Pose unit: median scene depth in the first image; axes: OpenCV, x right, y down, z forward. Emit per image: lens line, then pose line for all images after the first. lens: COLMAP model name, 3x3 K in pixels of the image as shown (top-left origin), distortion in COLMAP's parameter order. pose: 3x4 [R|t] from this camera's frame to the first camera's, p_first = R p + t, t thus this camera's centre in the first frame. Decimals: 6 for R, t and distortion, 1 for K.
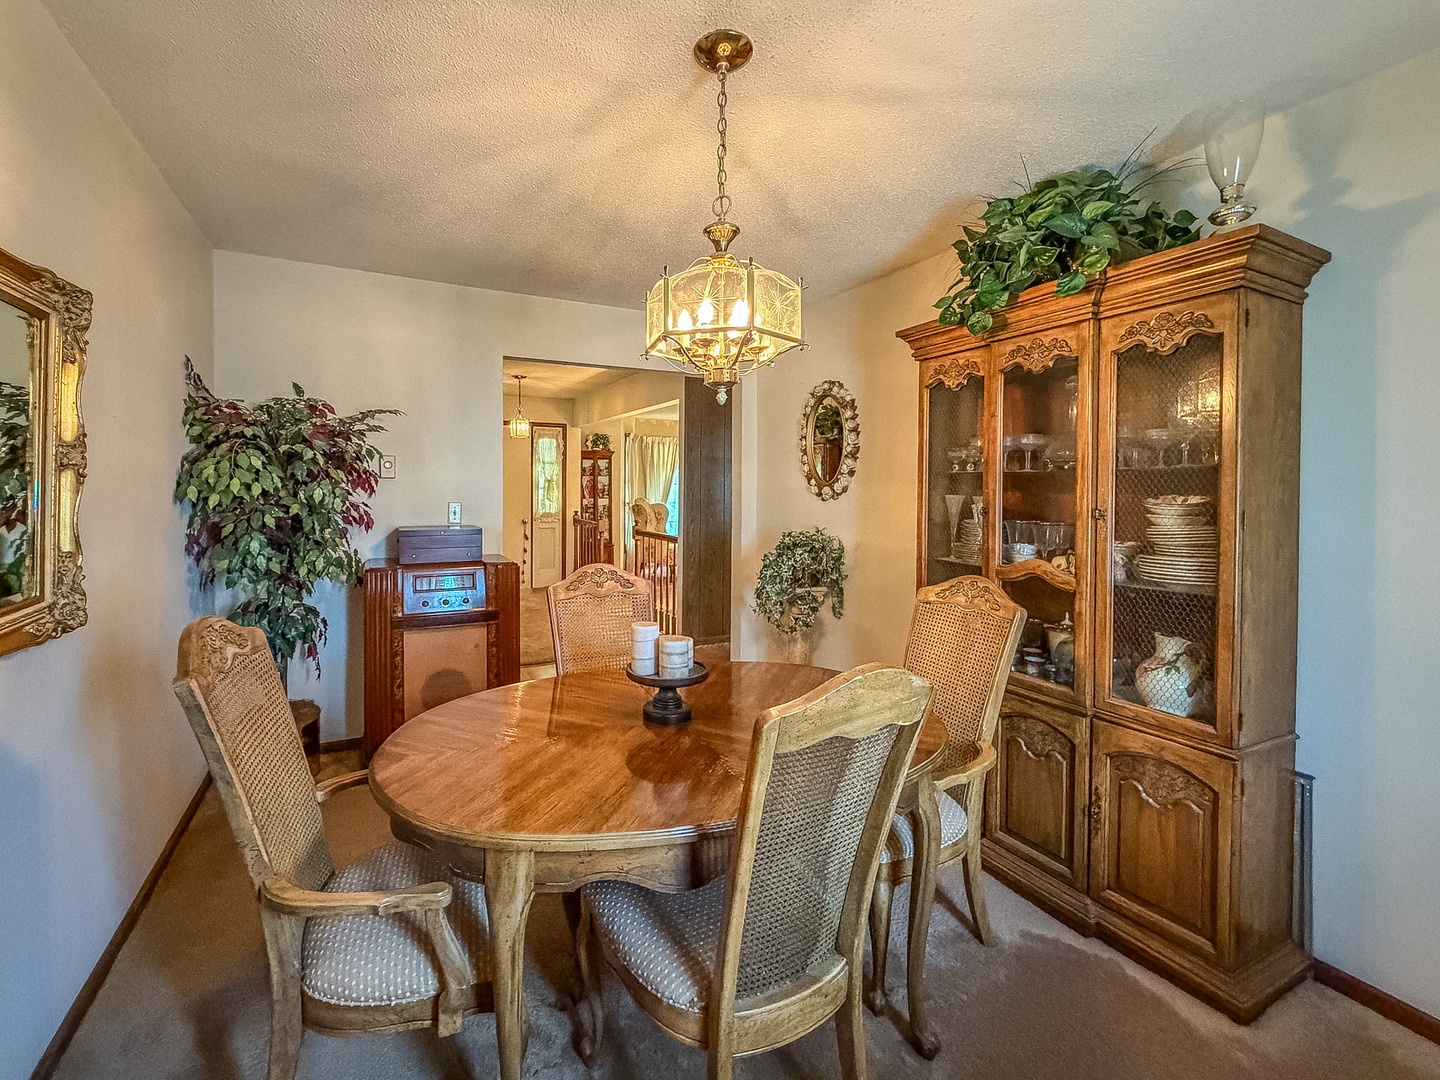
lens RADIAL K [[608.9, 0, 720.0], [0, 608.9, 540.0], [0, 0, 1]] dist [0.001185, 0.000076]
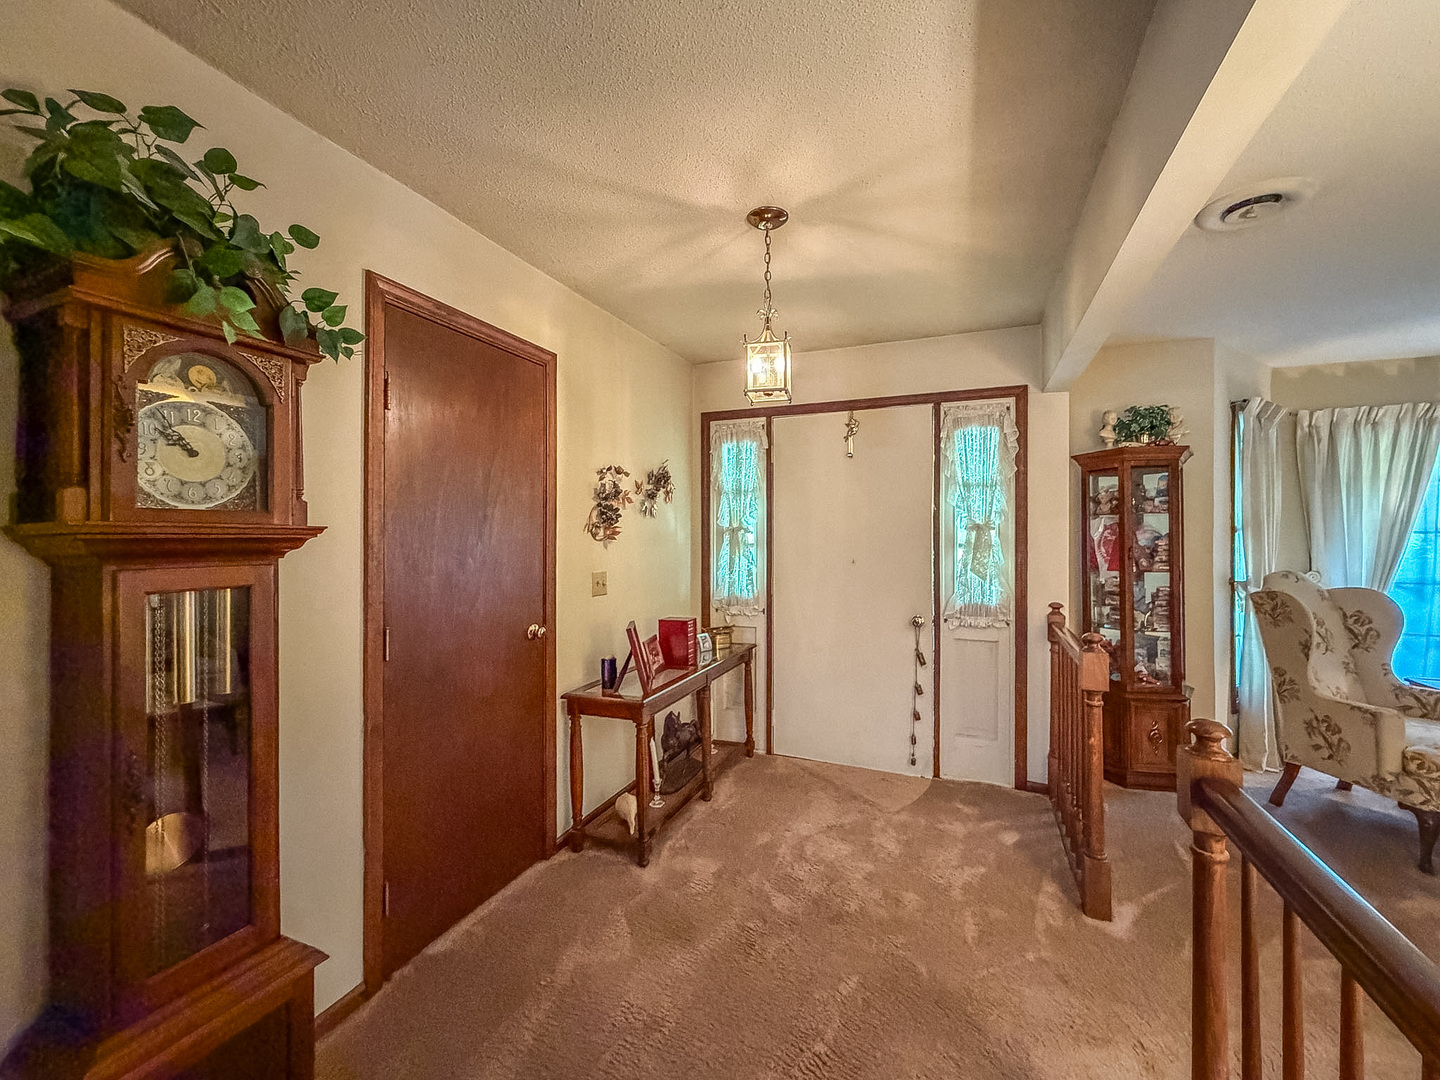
lens RADIAL K [[608.9, 0, 720.0], [0, 608.9, 540.0], [0, 0, 1]] dist [0.001185, 0.000076]
pose [[0.622202, -0.016452, -0.782684, -0.060576], [-0.060646, 0.995762, -0.069142, -0.045260], [0.780504, 0.090487, 0.618568, 0.552678]]
